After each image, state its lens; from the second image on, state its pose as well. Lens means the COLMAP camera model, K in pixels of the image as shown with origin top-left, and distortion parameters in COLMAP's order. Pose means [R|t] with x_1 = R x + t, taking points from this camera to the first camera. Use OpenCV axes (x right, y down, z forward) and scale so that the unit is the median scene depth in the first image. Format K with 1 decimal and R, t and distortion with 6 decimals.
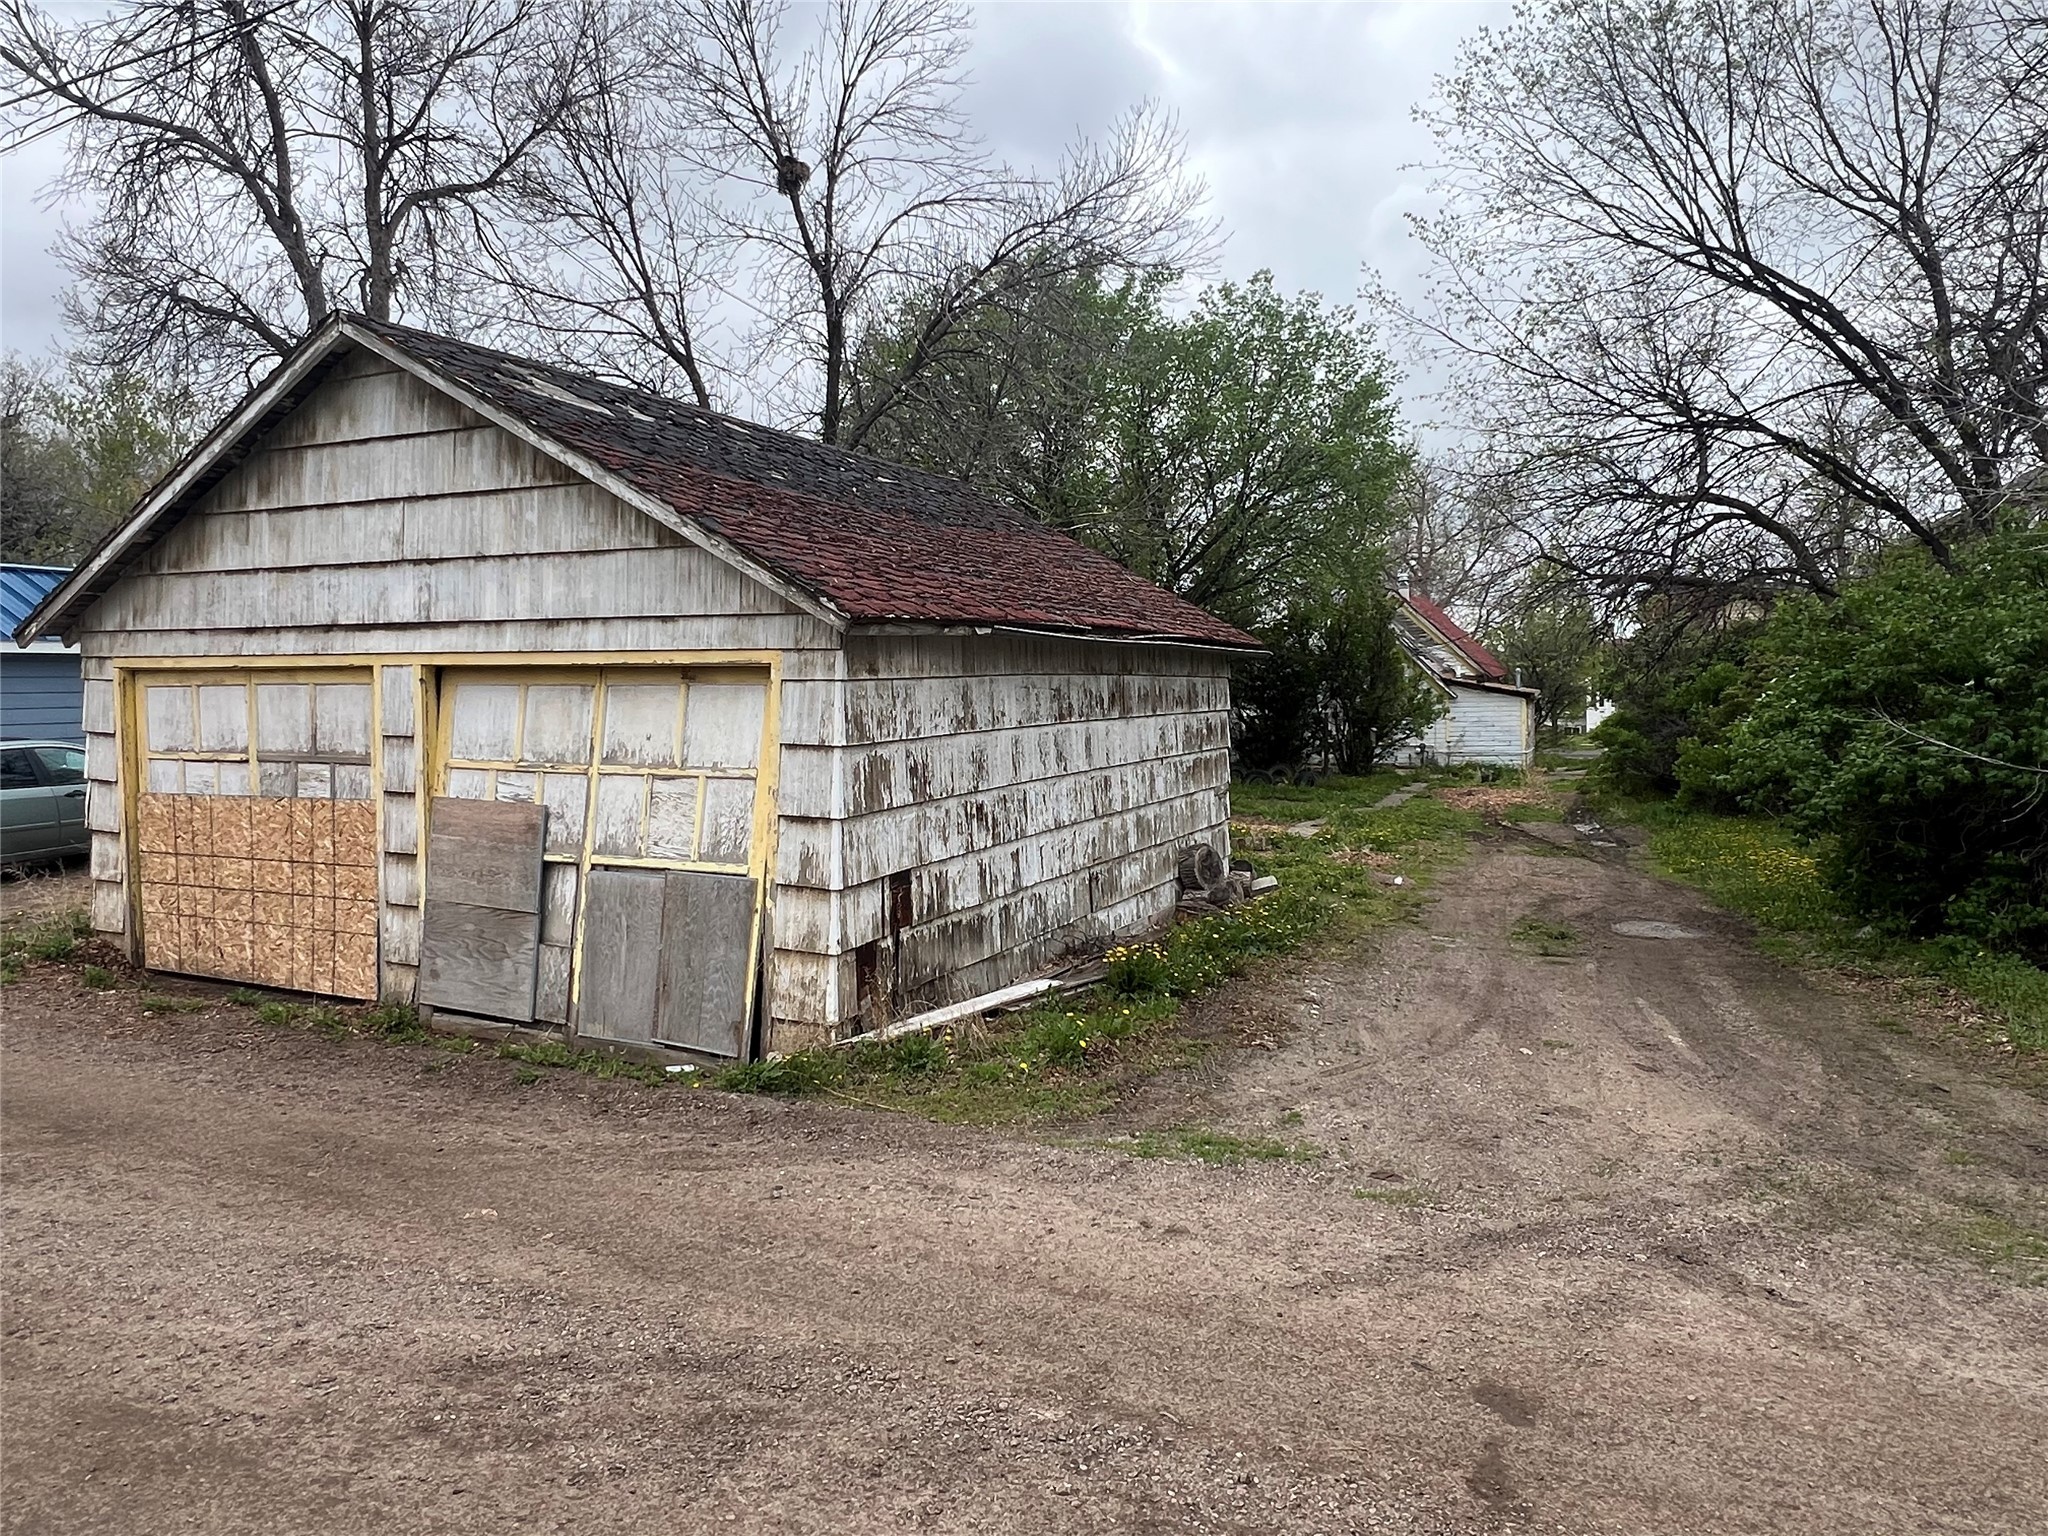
lens RADIAL K [[1246.4, 0, 1019.1], [0, 1246.4, 768.9], [0, 0, 1]] dist [0.003336, -0.003613]
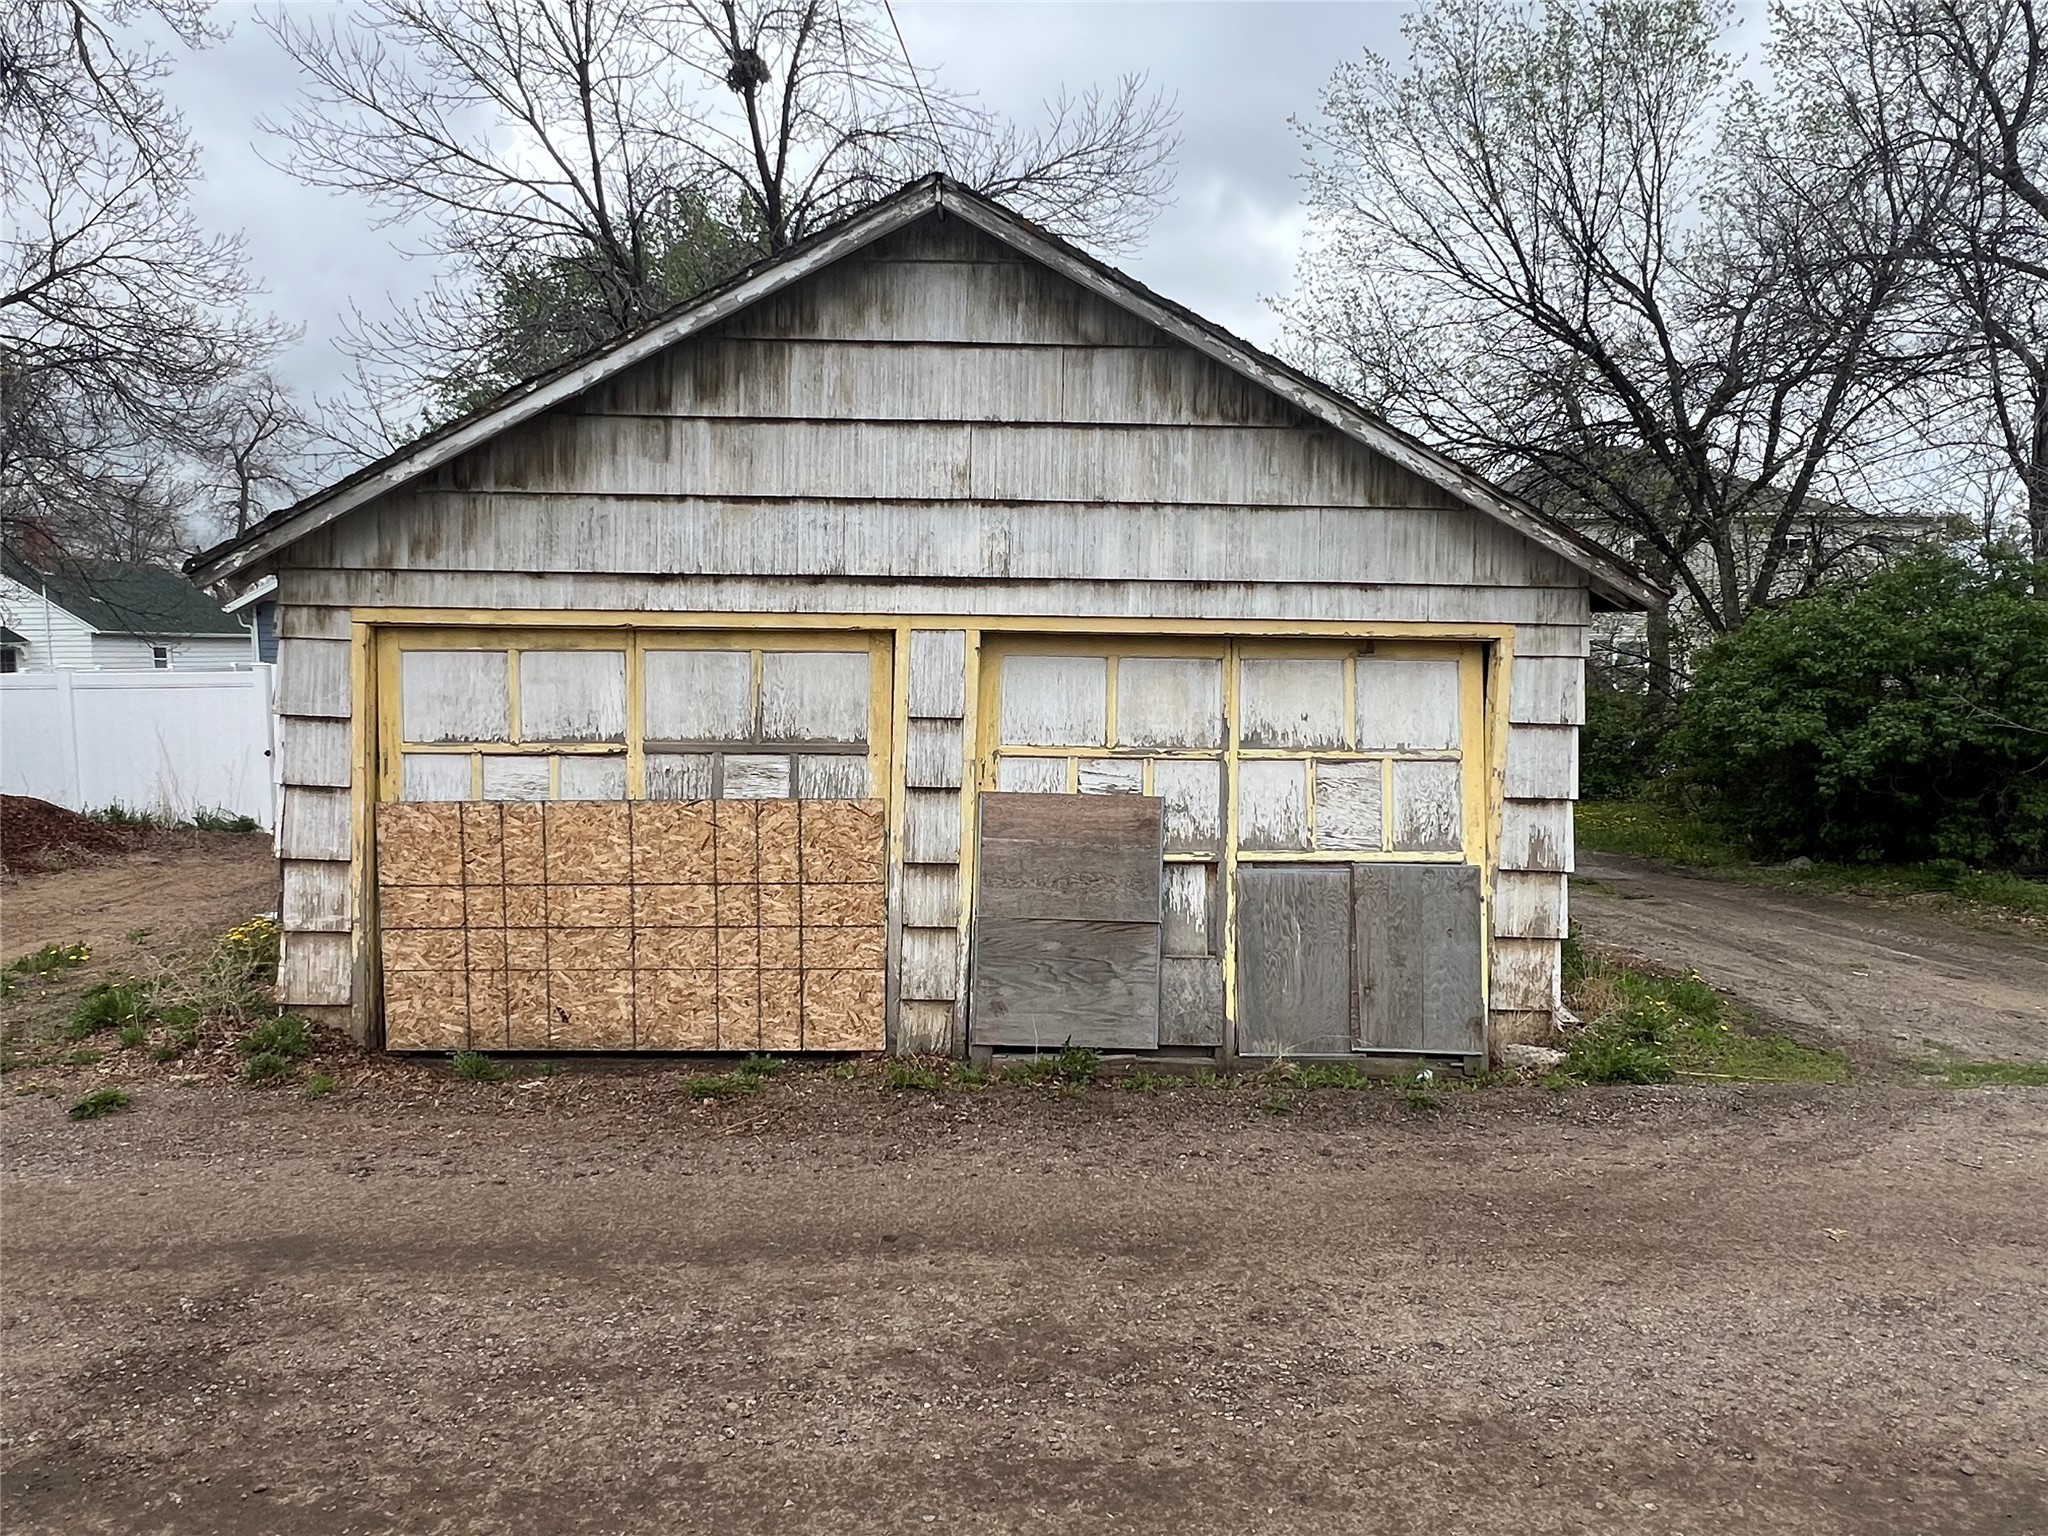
lens RADIAL K [[1246.4, 0, 1021.2], [0, 1246.4, 766.8], [0, 0, 1]] dist [0.003336, -0.003613]
pose [[0.903411, -0.023926, 0.428107, -0.823678], [0.016769, 0.999650, 0.020481, -0.010926], [-0.428447, -0.011324, 0.903496, 0.259606]]
